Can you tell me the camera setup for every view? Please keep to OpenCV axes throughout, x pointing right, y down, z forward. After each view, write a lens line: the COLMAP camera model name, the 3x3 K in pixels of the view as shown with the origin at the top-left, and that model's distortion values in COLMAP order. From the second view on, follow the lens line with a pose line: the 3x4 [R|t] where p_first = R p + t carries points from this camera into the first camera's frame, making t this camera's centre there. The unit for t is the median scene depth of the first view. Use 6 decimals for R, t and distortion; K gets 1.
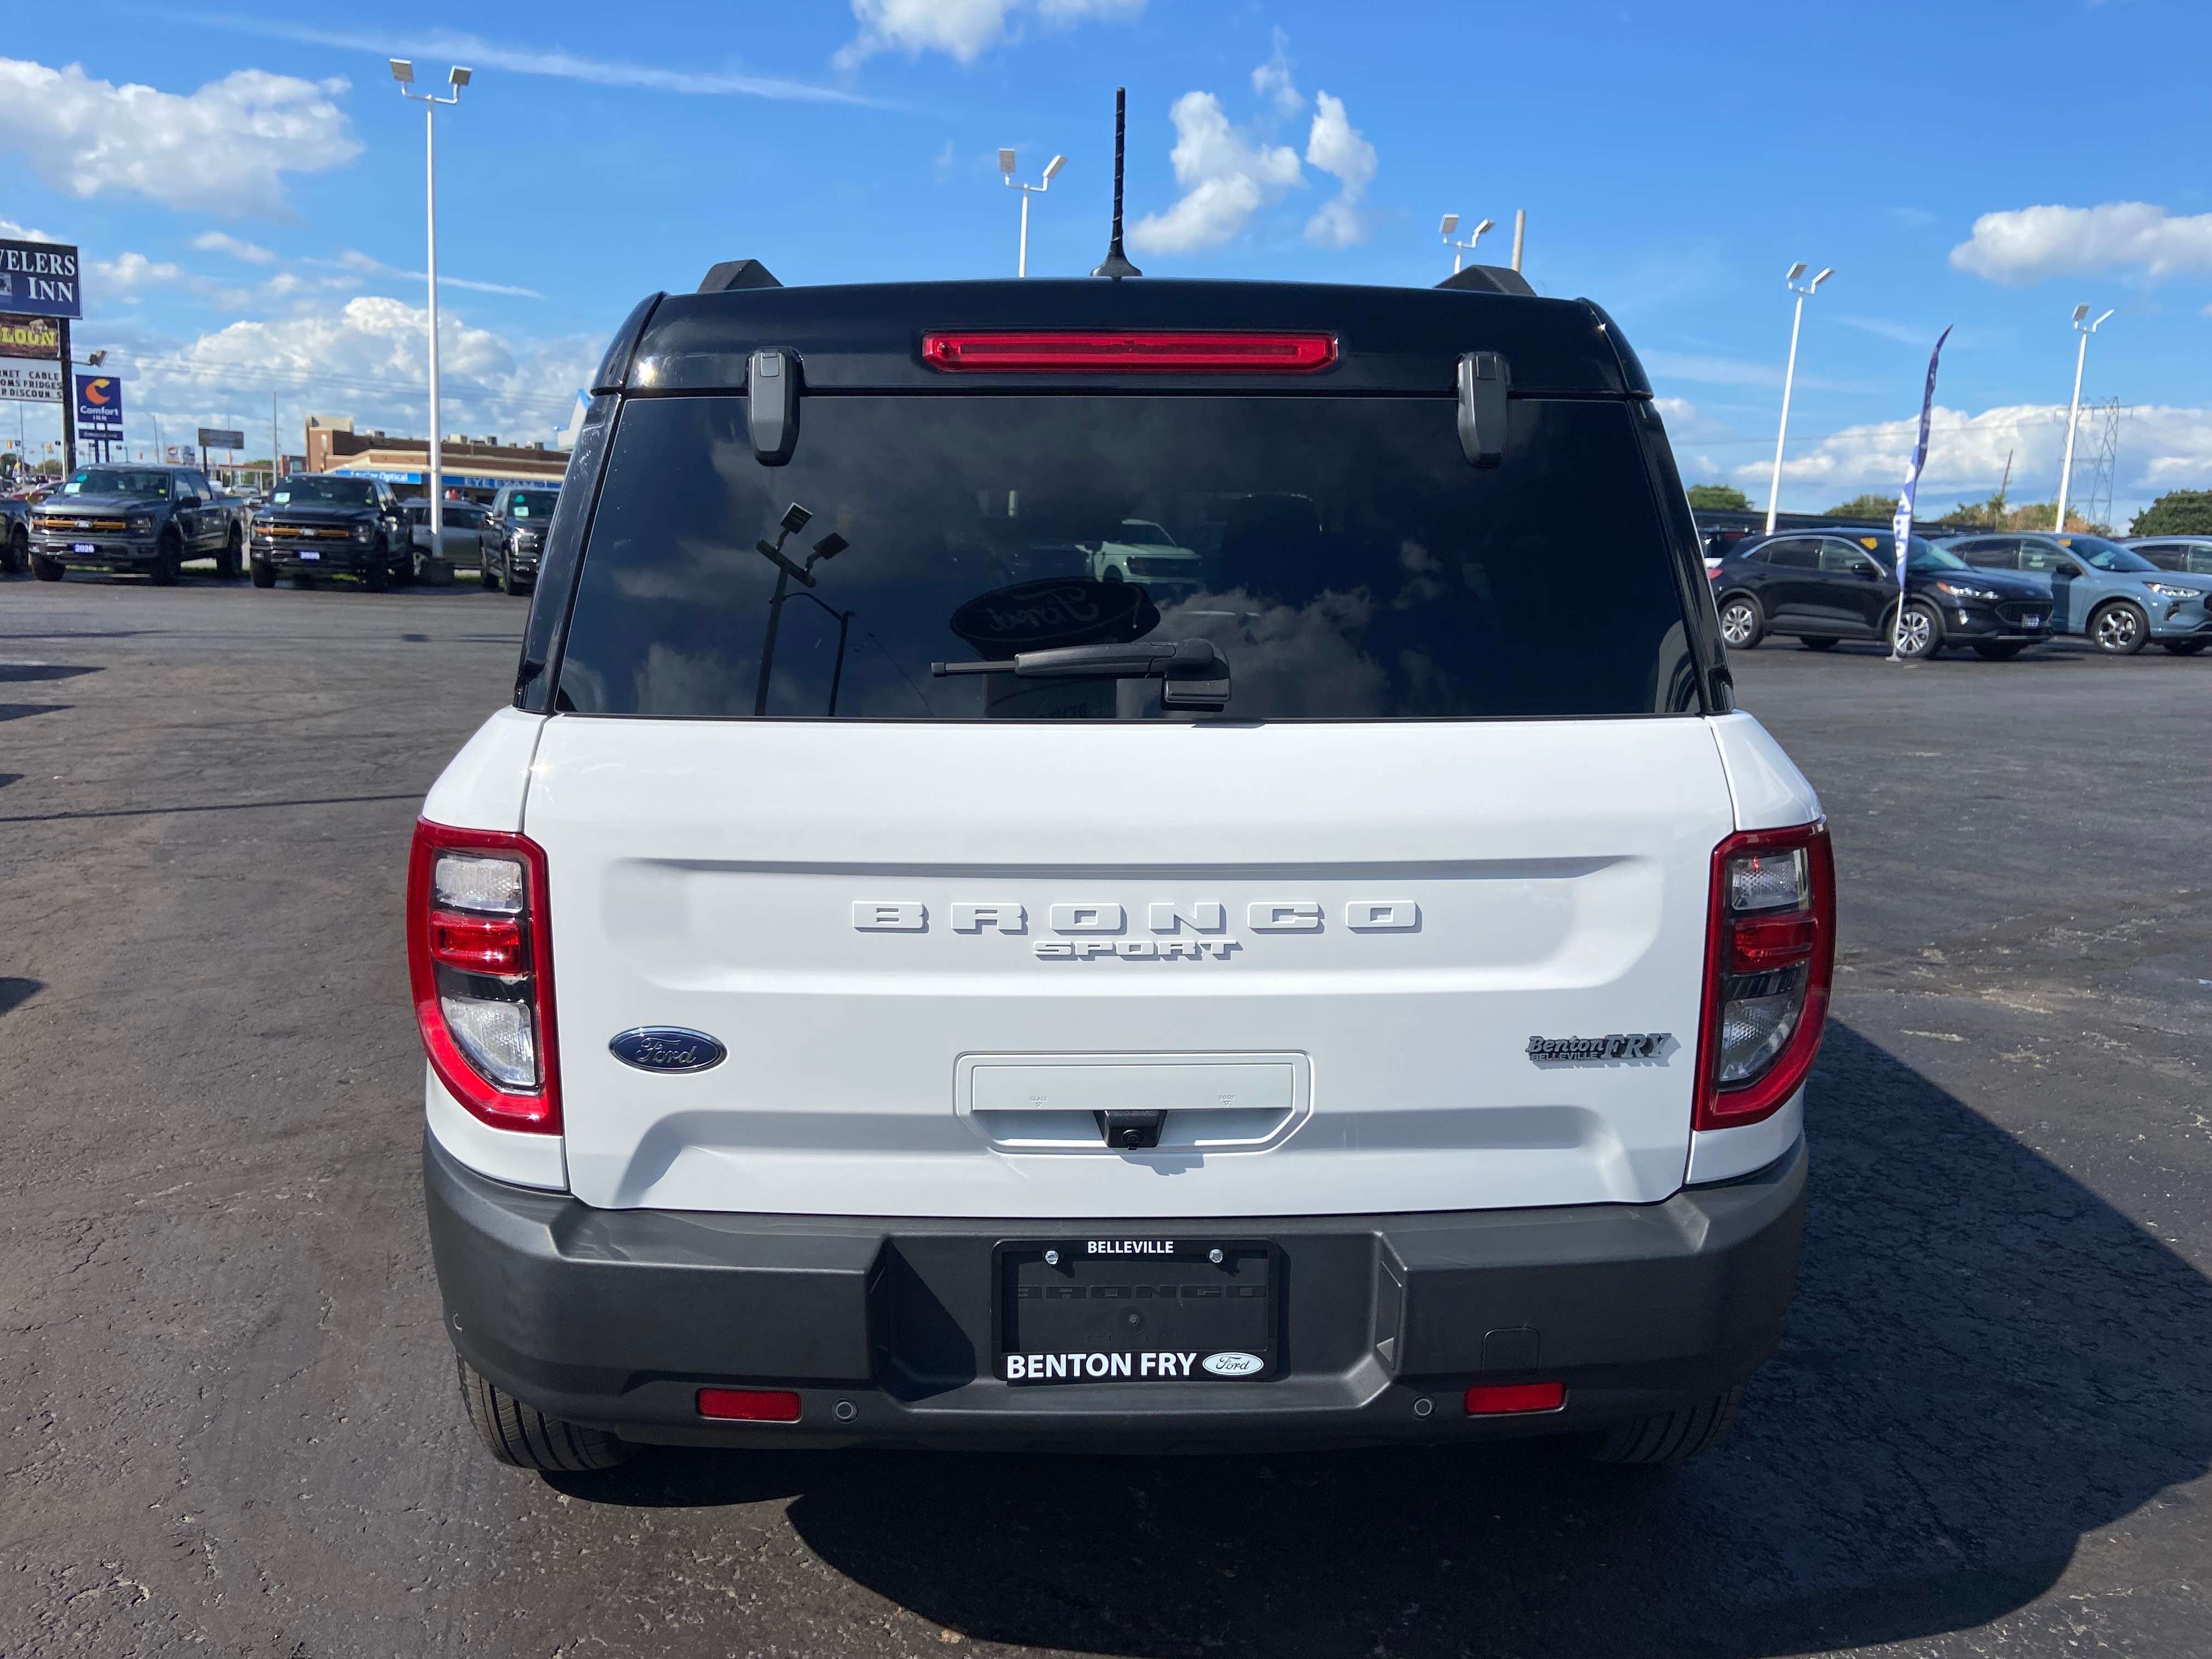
lens RADIAL K [[1696.3, 0, 1089.2], [0, 1696.3, 829.1], [0, 0, 1]] dist [0.069593, -0.069527]
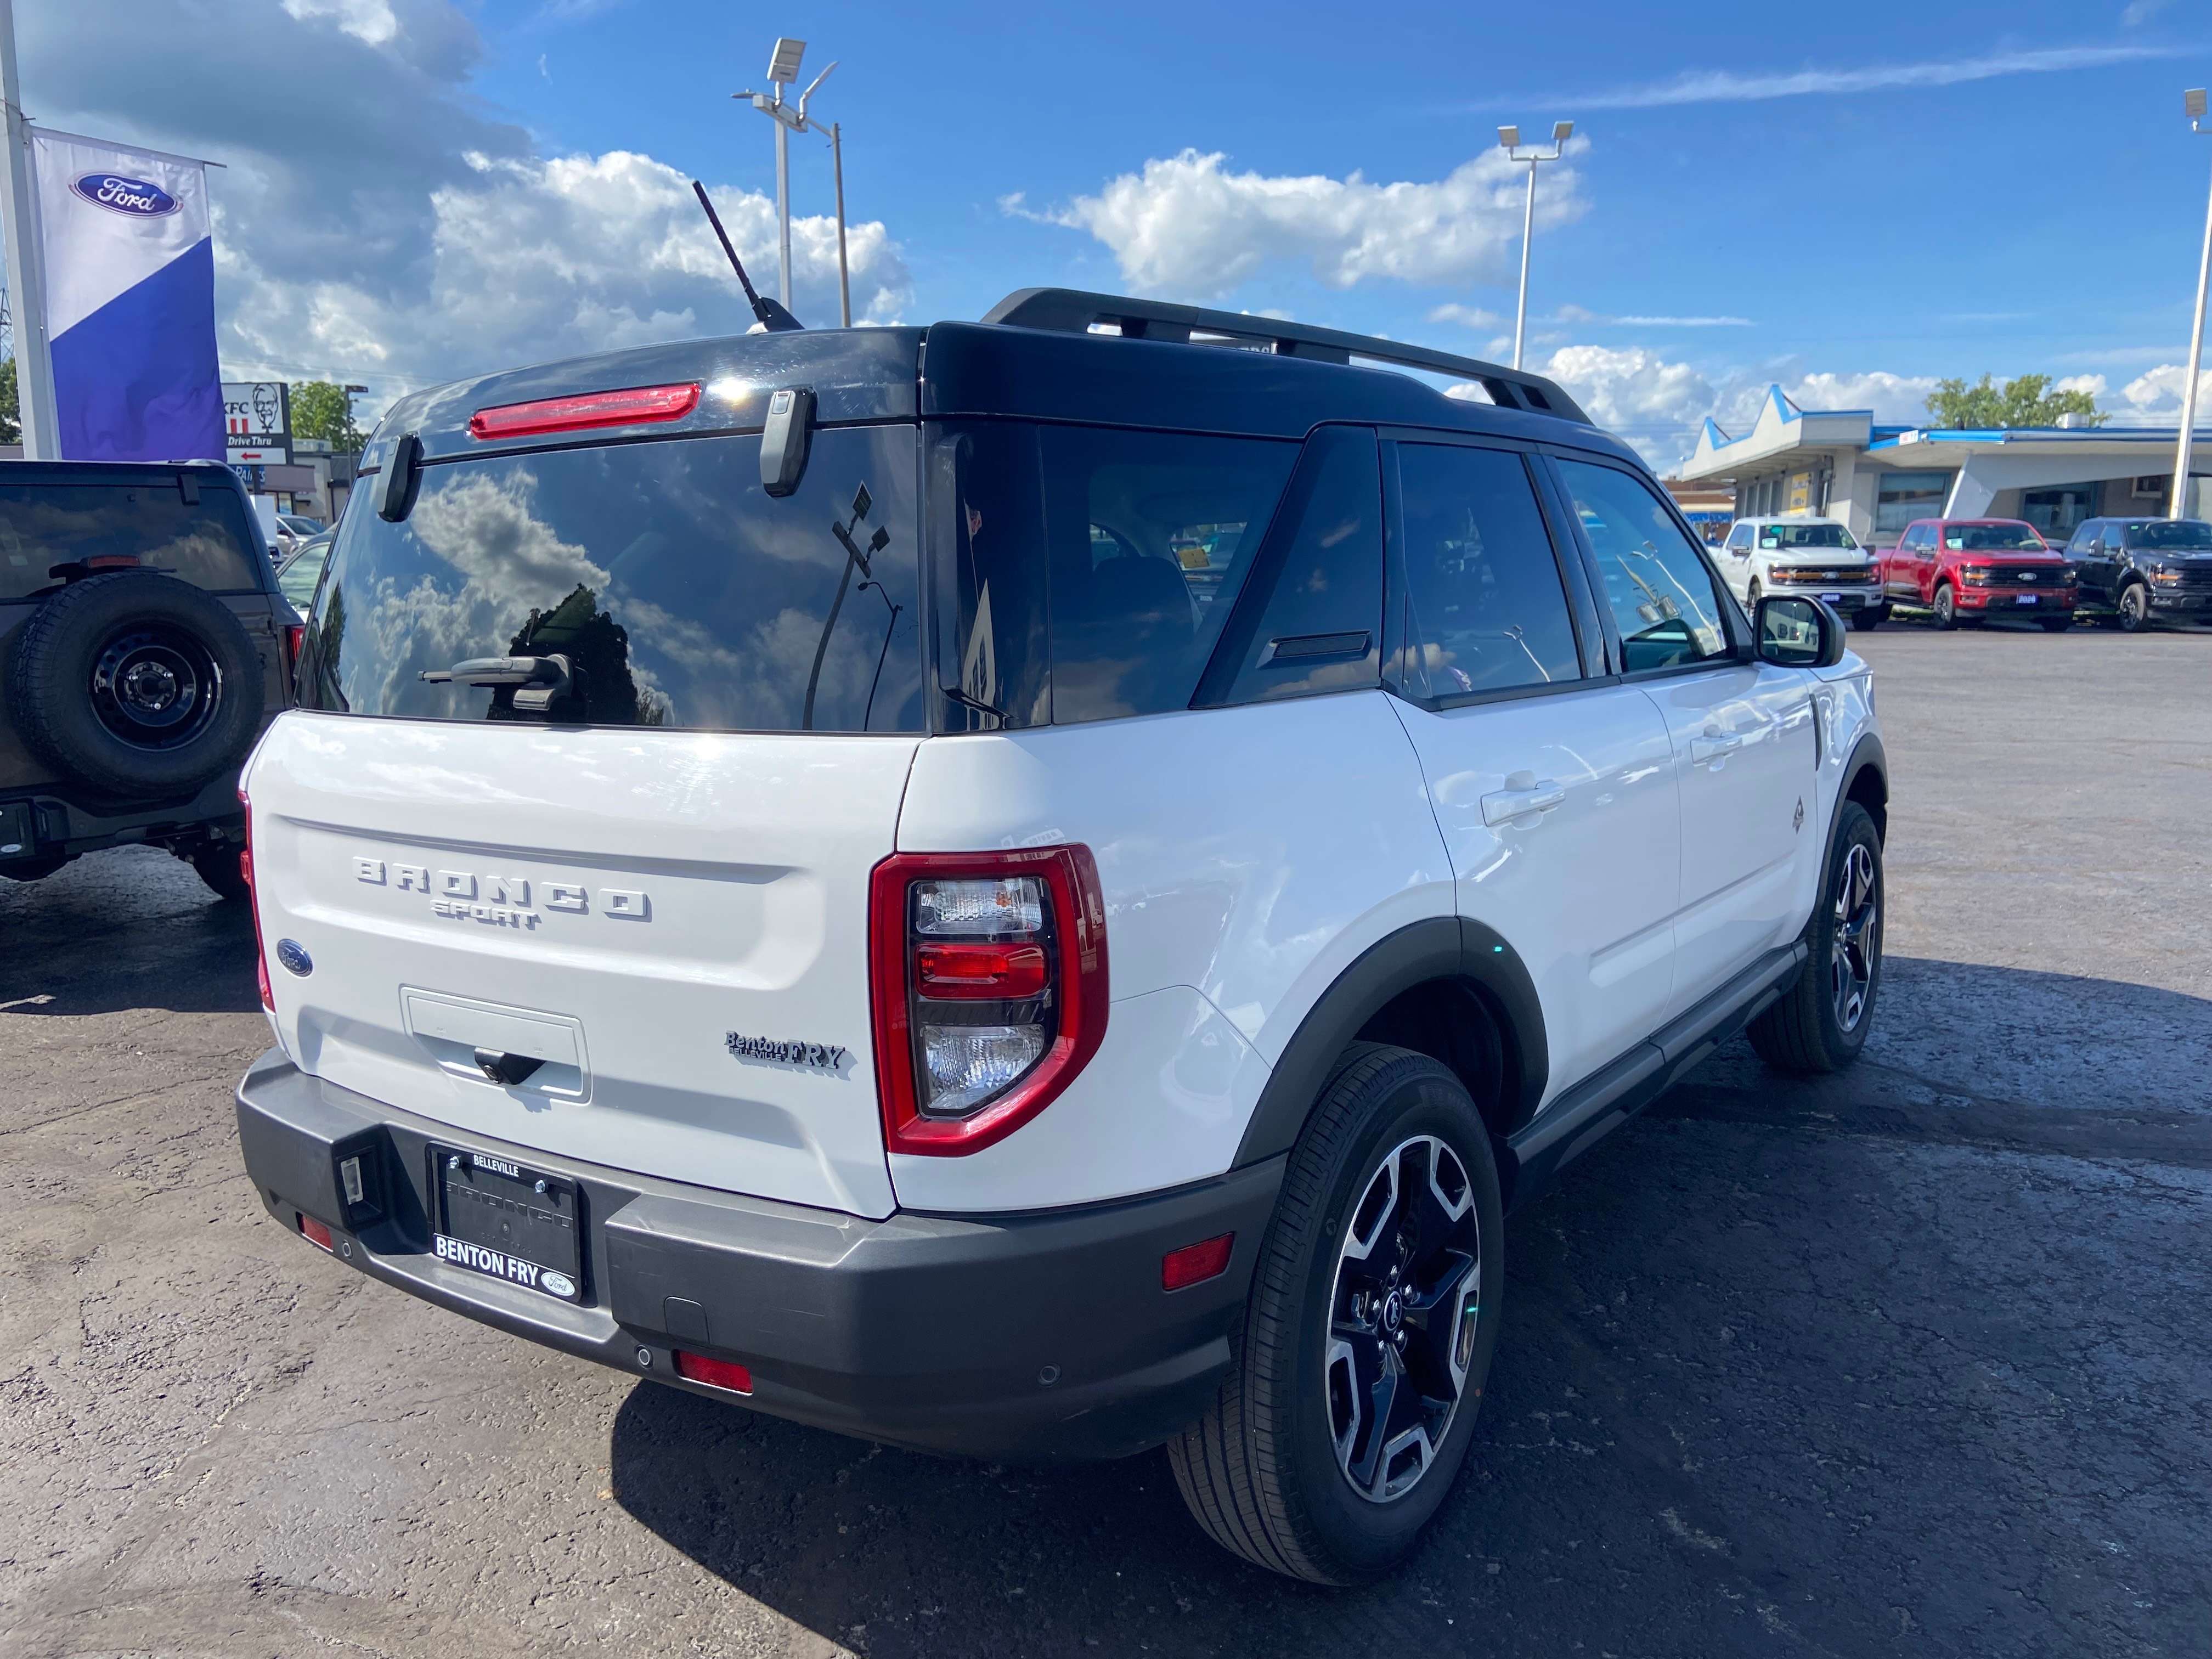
lens RADIAL K [[1696.3, 0, 1112.2], [0, 1696.3, 832.1], [0, 0, 1]] dist [0.069593, -0.069527]
pose [[0.802076, 0.062028, -0.593992, 1.055461], [-0.071304, 0.997424, 0.007875, -0.026504], [0.592950, 0.036038, 0.804432, 0.282264]]
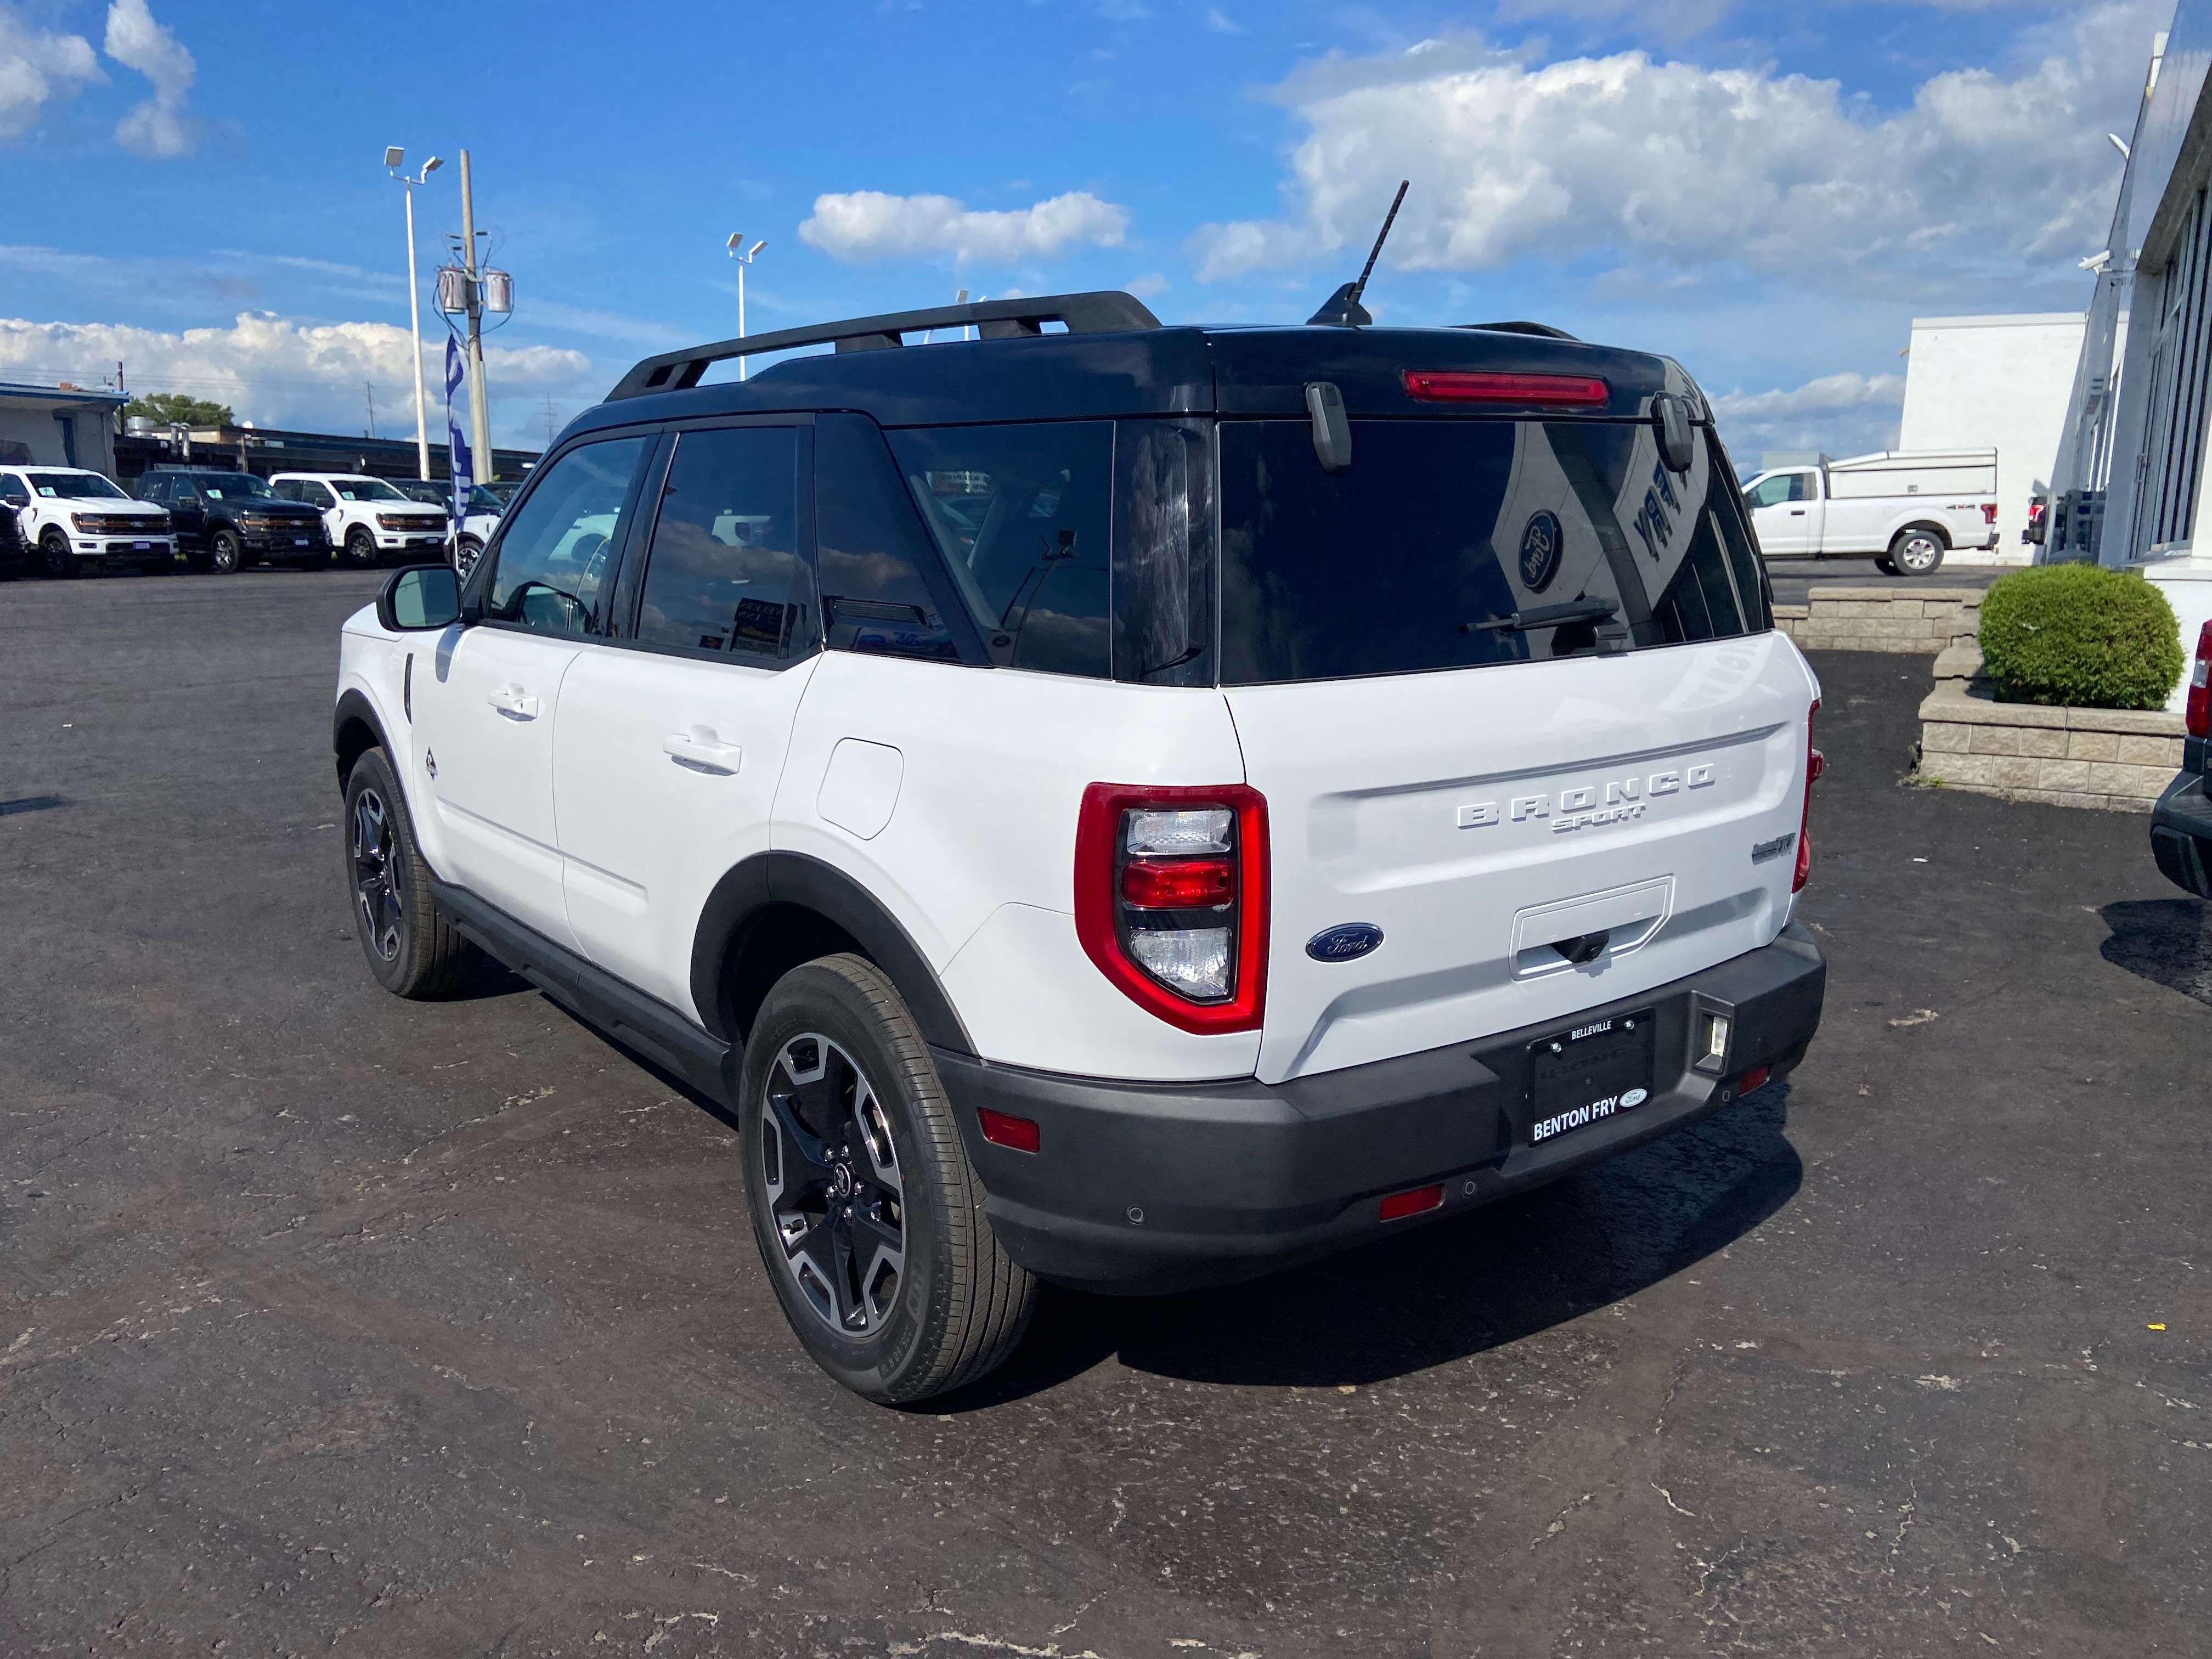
lens RADIAL K [[1696.3, 0, 1098.3], [0, 1696.3, 833.3], [0, 0, 1]] dist [0.069593, -0.069527]
pose [[0.814224, -0.124728, 0.566994, -1.082002], [0.107655, 0.992148, 0.063658, -0.050242], [-0.570482, 0.009208, 0.821258, 0.067727]]
